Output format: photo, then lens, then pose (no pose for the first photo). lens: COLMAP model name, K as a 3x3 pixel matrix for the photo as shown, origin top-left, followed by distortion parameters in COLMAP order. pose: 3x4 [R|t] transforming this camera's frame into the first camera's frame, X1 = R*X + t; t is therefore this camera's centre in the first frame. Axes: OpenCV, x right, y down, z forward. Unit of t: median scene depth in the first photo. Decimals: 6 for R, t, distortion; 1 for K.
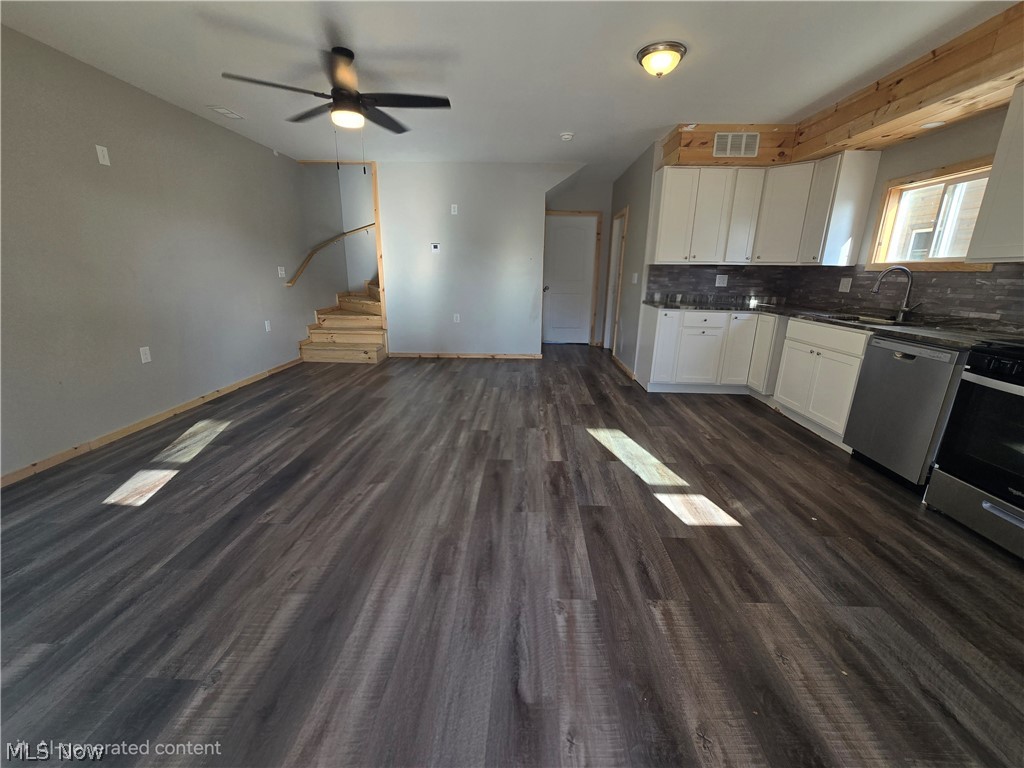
lens RADIAL K [[419.6, 0, 512.8], [0, 419.6, 385.9], [0, 0, 1]] dist [-0.008506, 0.002371]
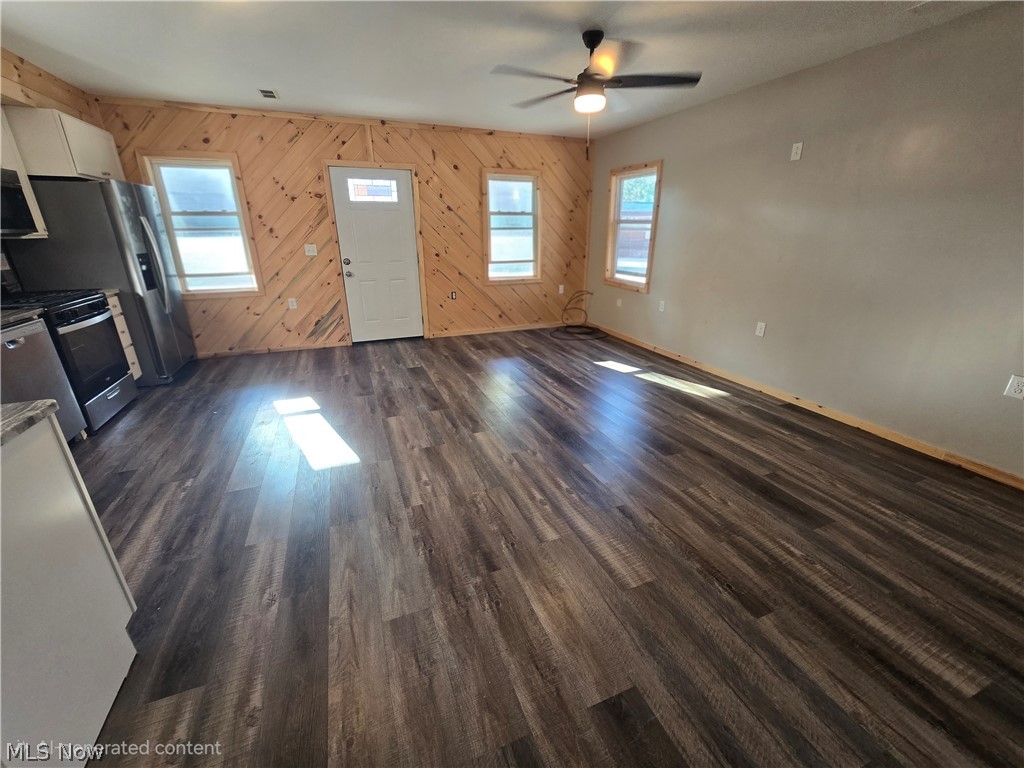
lens RADIAL K [[419.6, 0, 512.9], [0, 419.6, 384.2], [0, 0, 1]] dist [-0.008506, 0.002371]
pose [[-0.913082, 0.124972, -0.388153, 0.227650], [-0.125025, 0.820236, 0.558195, -0.561799], [0.388136, 0.558206, -0.733319, 1.843042]]
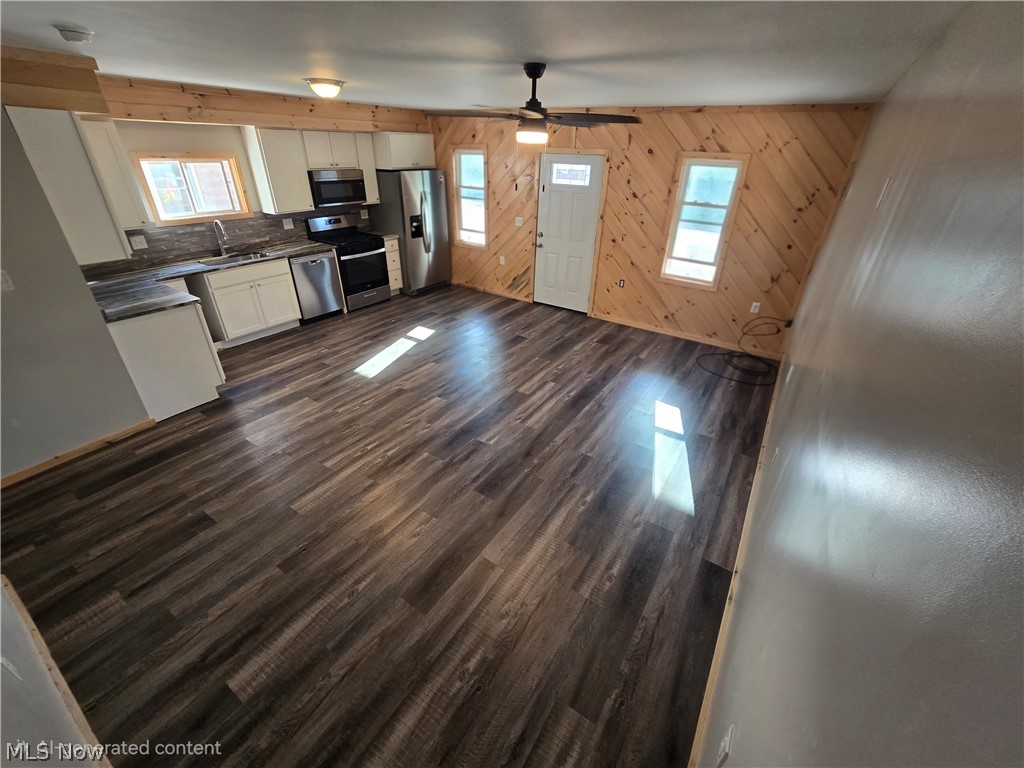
lens RADIAL K [[419.6, 0, 516.9], [0, 419.6, 382.2], [0, 0, 1]] dist [-0.008506, 0.002371]
pose [[-0.855854, -0.285682, 0.431161, -0.854329], [0.098793, 0.727974, 0.678450, -0.802093], [-0.507695, 0.623250, -0.594815, 1.763175]]
